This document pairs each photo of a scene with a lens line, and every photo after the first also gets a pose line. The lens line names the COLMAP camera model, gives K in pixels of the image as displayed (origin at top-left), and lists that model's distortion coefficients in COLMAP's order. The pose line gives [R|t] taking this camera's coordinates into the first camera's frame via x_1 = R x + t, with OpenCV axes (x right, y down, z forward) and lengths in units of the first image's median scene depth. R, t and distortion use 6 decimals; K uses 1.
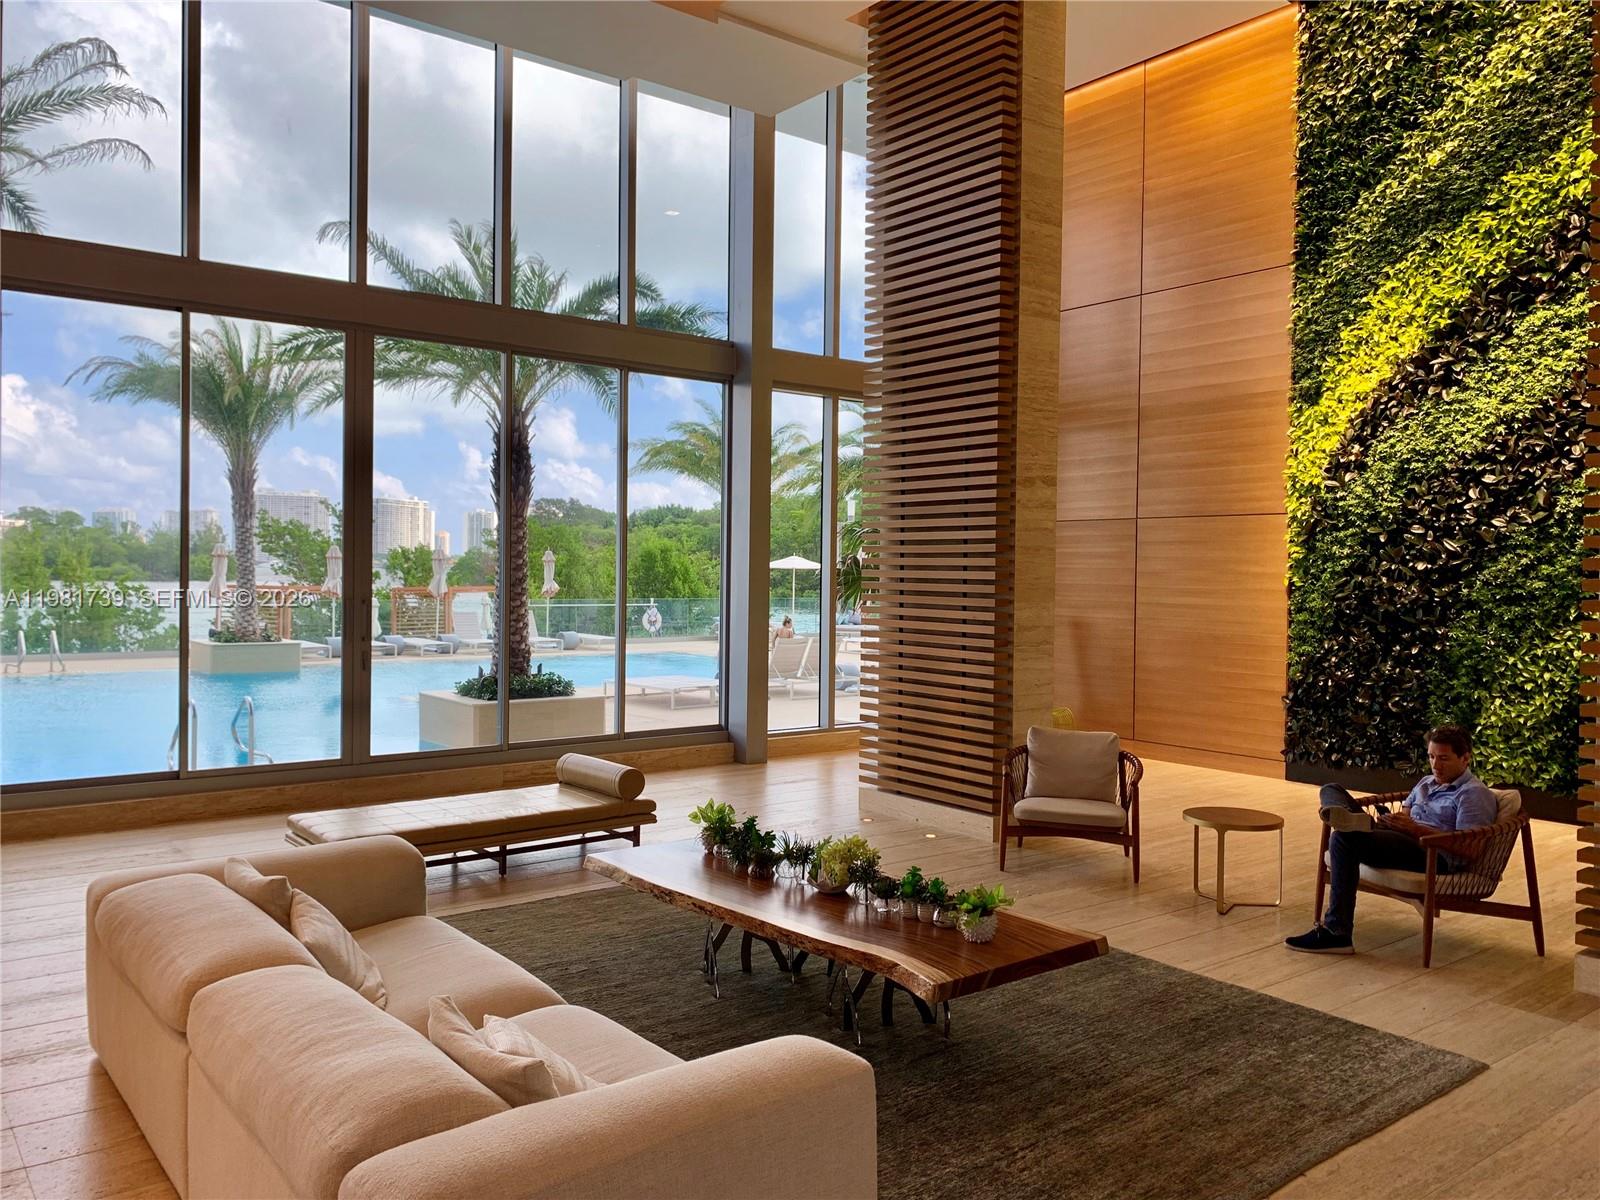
lens RADIAL K [[1231.1, 0, 793.1], [0, 1231.1, 581.0], [0, 0, 1]] dist [0.022926, 0.001484]
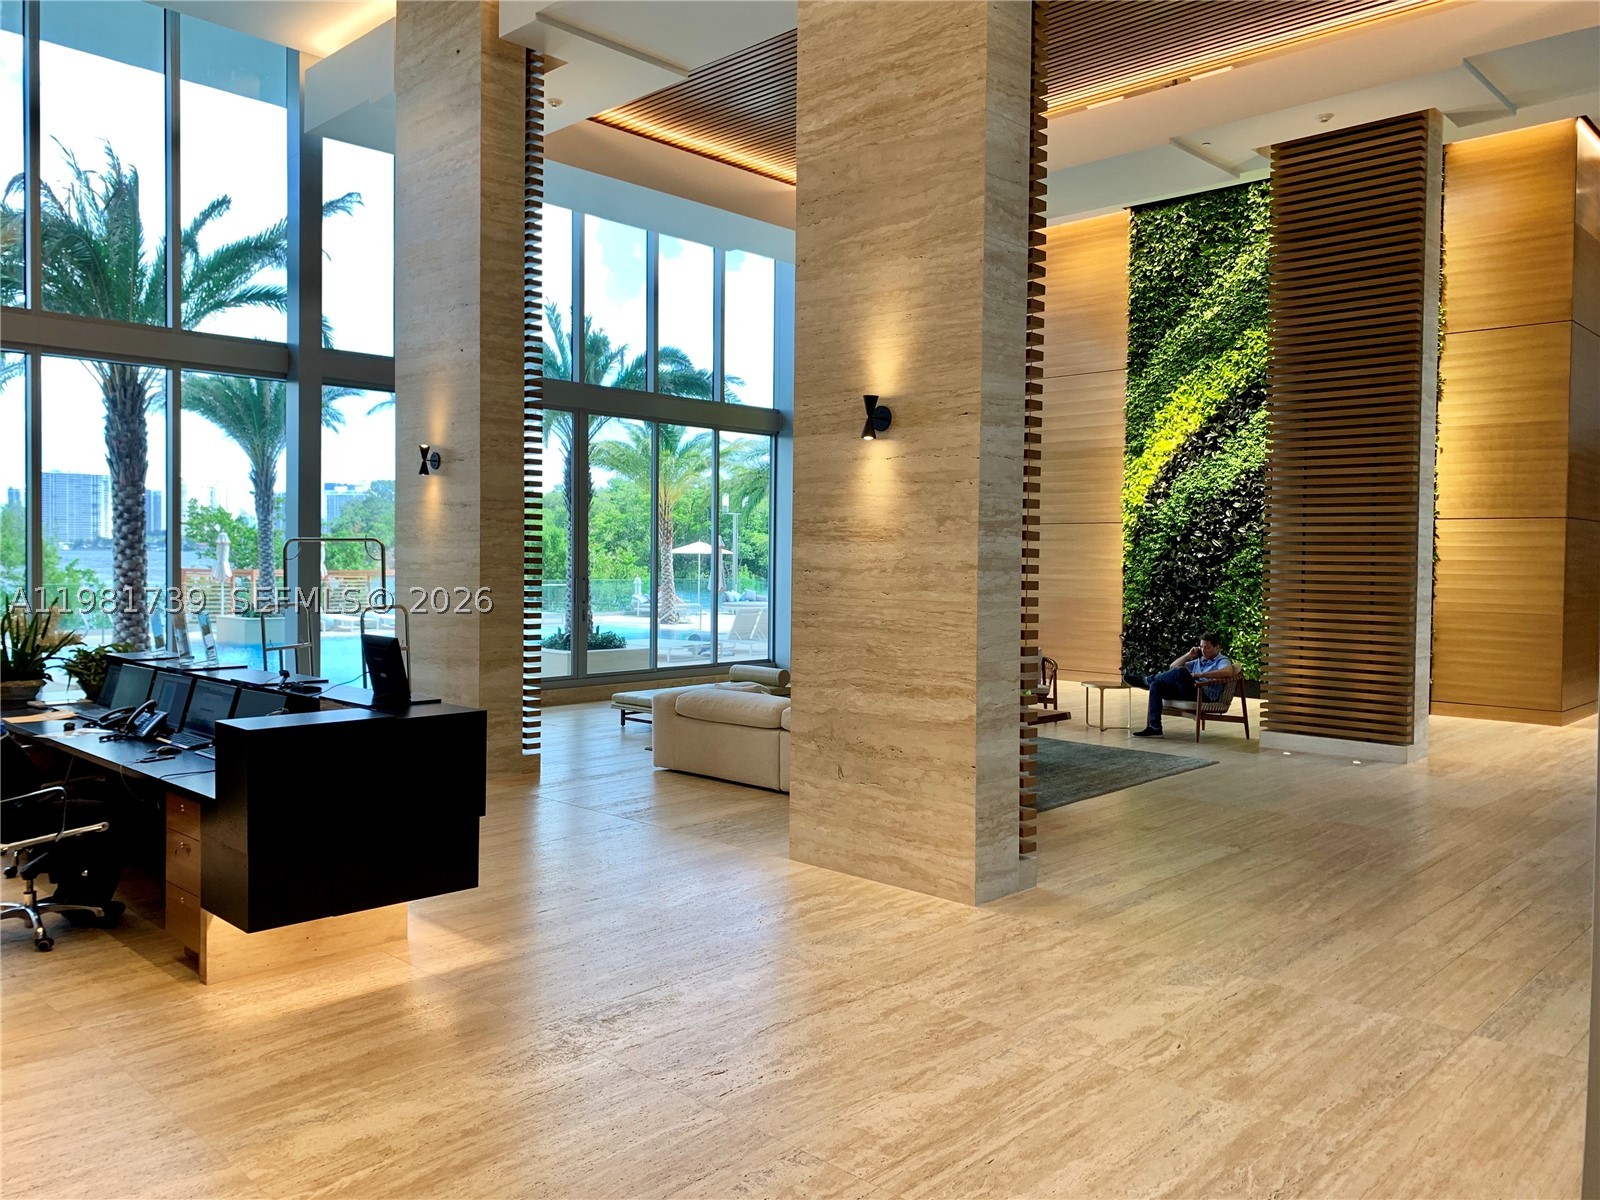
lens RADIAL K [[1221.5, 0, 782.6], [0, 1221.5, 580.7], [0, 0, 1]] dist [0.091375, -0.159378]
pose [[0.991093, -0.004764, 0.133085, -0.278954], [0.002869, 0.999892, 0.014426, -0.002902], [-0.133140, -0.013916, 0.991000, -0.585103]]
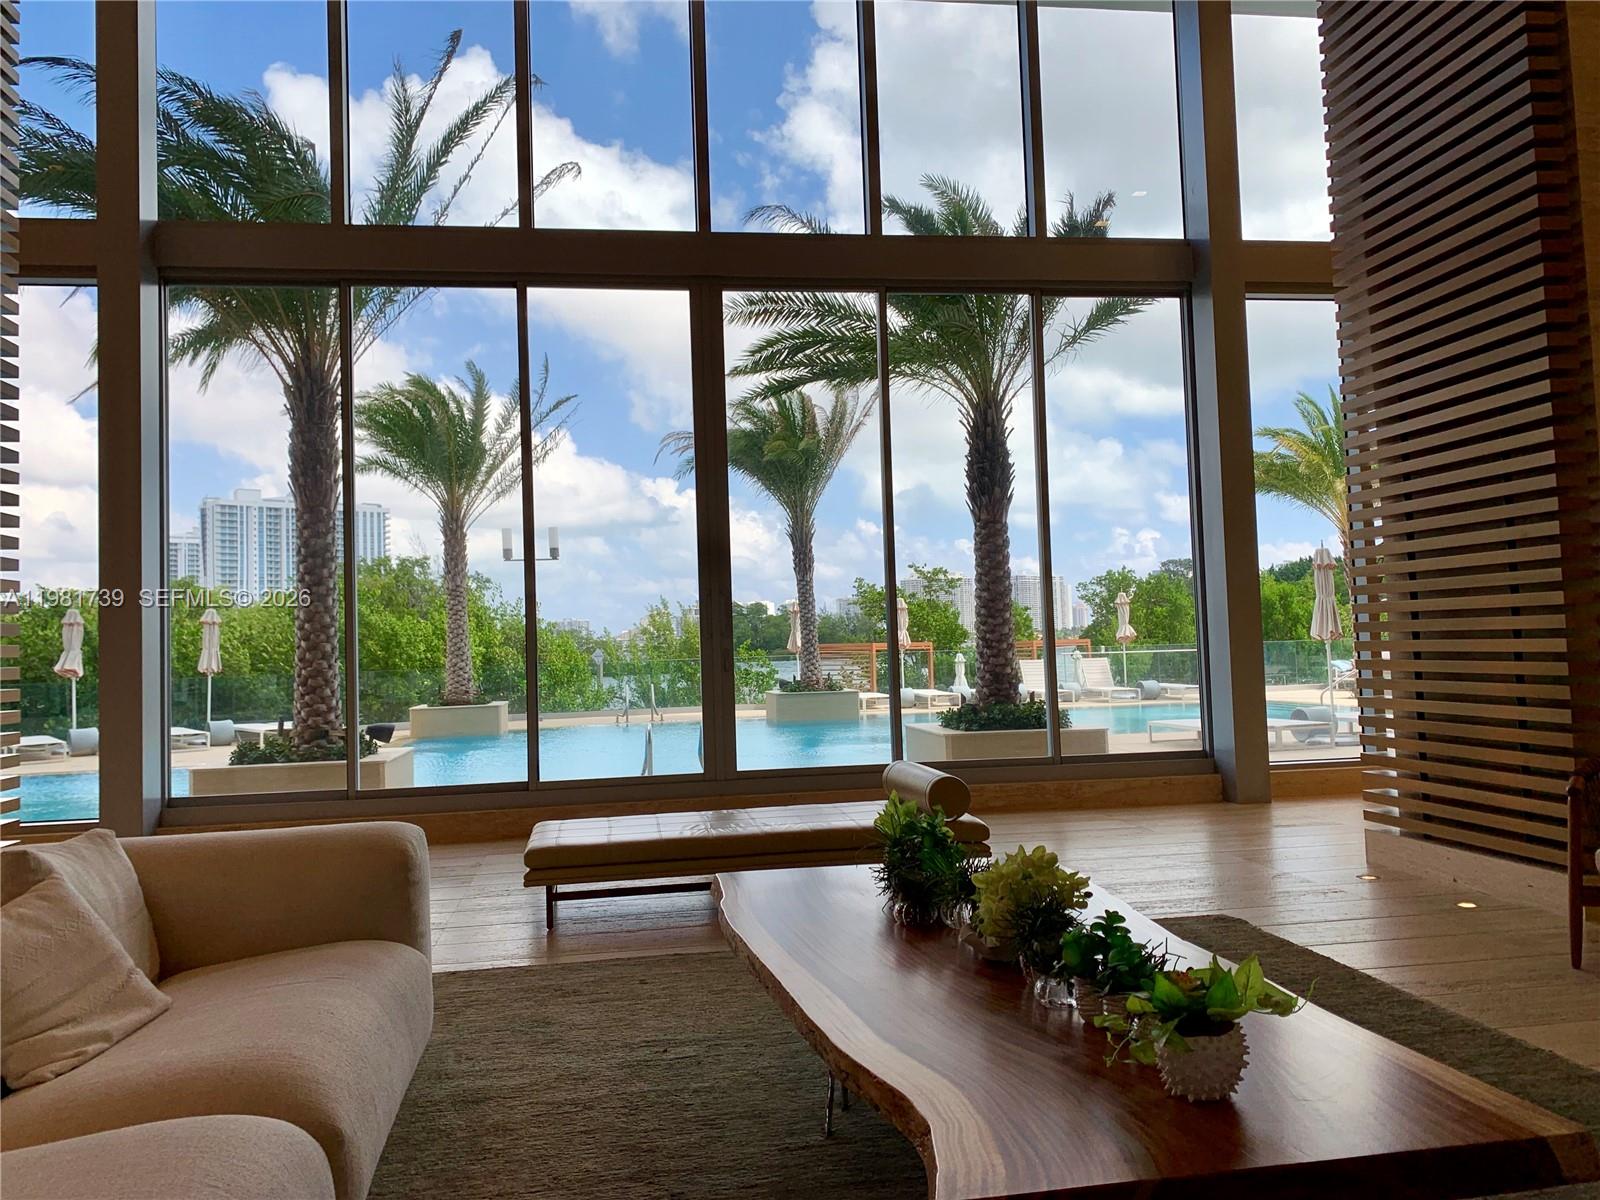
lens RADIAL K [[1231.1, 0, 793.1], [0, 1231.1, 581.0], [0, 0, 1]] dist [0.022926, 0.001484]
pose [[0.872420, -0.066342, -0.484233, 0.107339], [0.037931, 0.996947, -0.068247, 0.065343], [0.487283, 0.041173, 0.872273, 0.256815]]
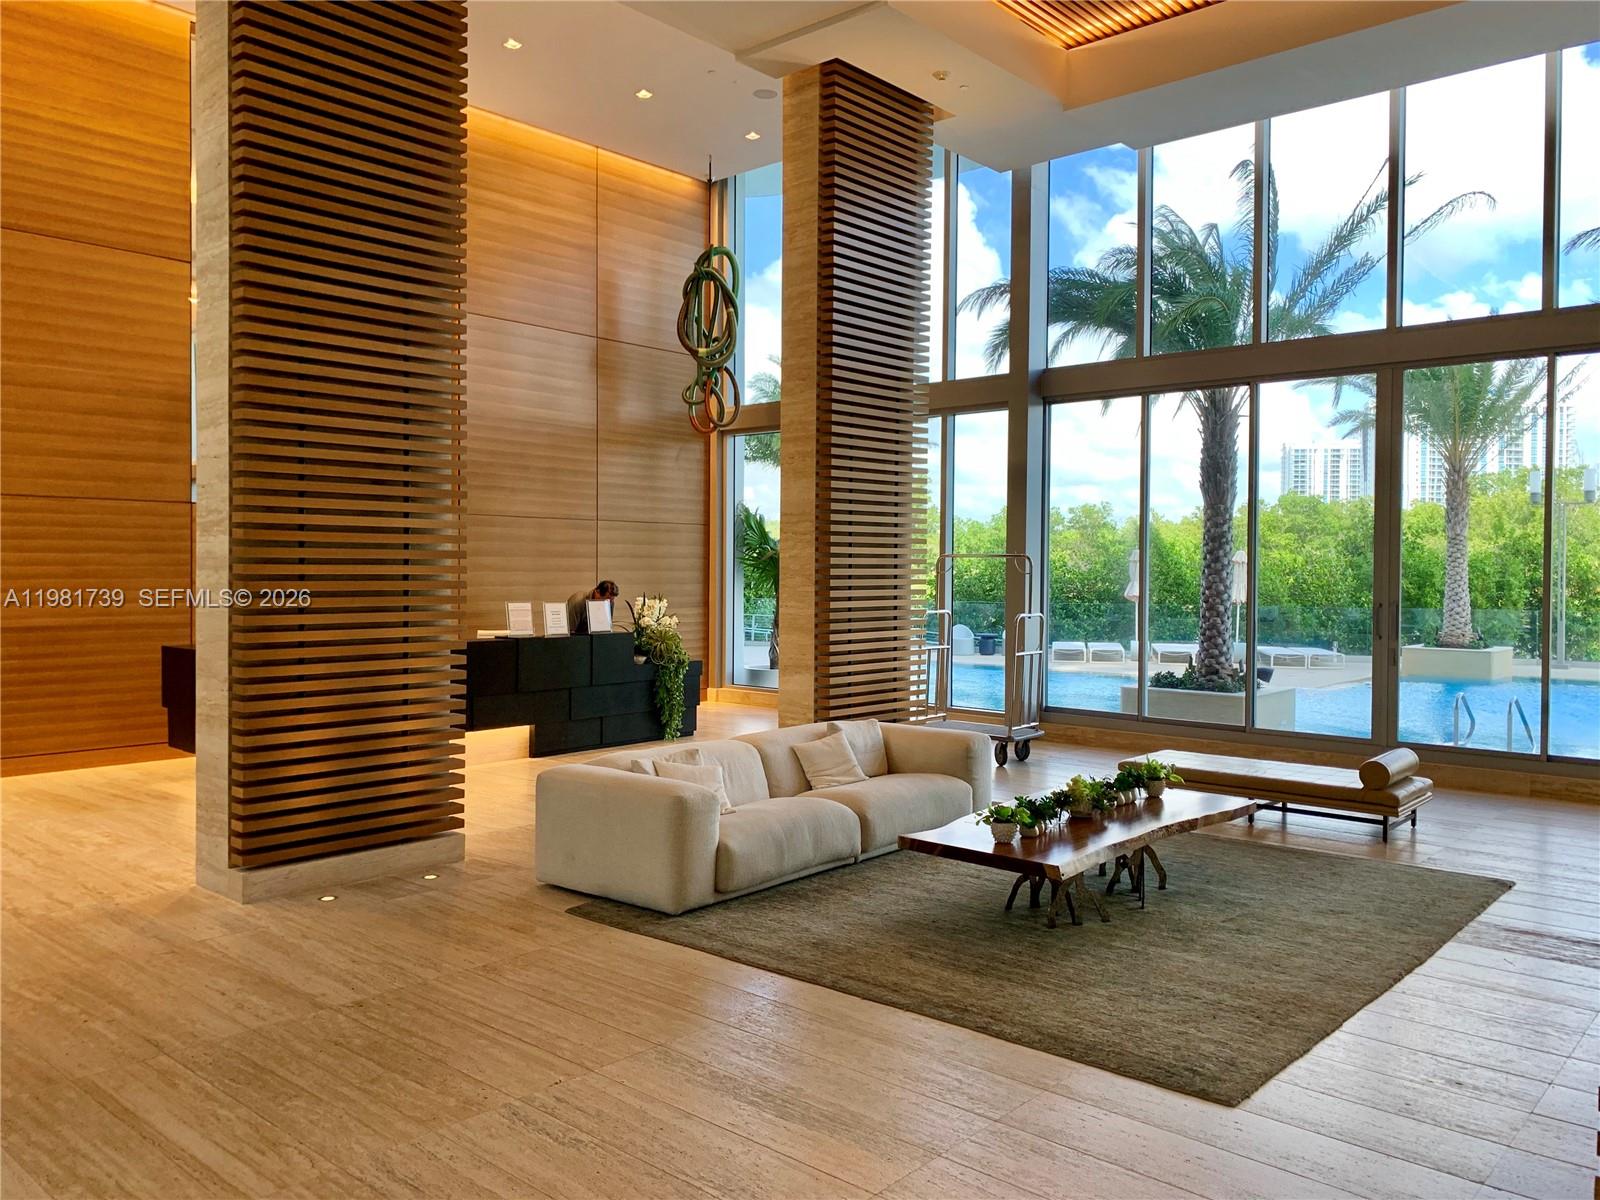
lens RADIAL K [[1231.1, 0, 793.1], [0, 1231.1, 581.0], [0, 0, 1]] dist [0.022926, 0.001484]
pose [[0.180935, 0.001631, -0.983494, 0.639823], [-0.015417, 0.999880, -0.001178, 0.003973], [0.983374, 0.015375, 0.180939, 0.233220]]
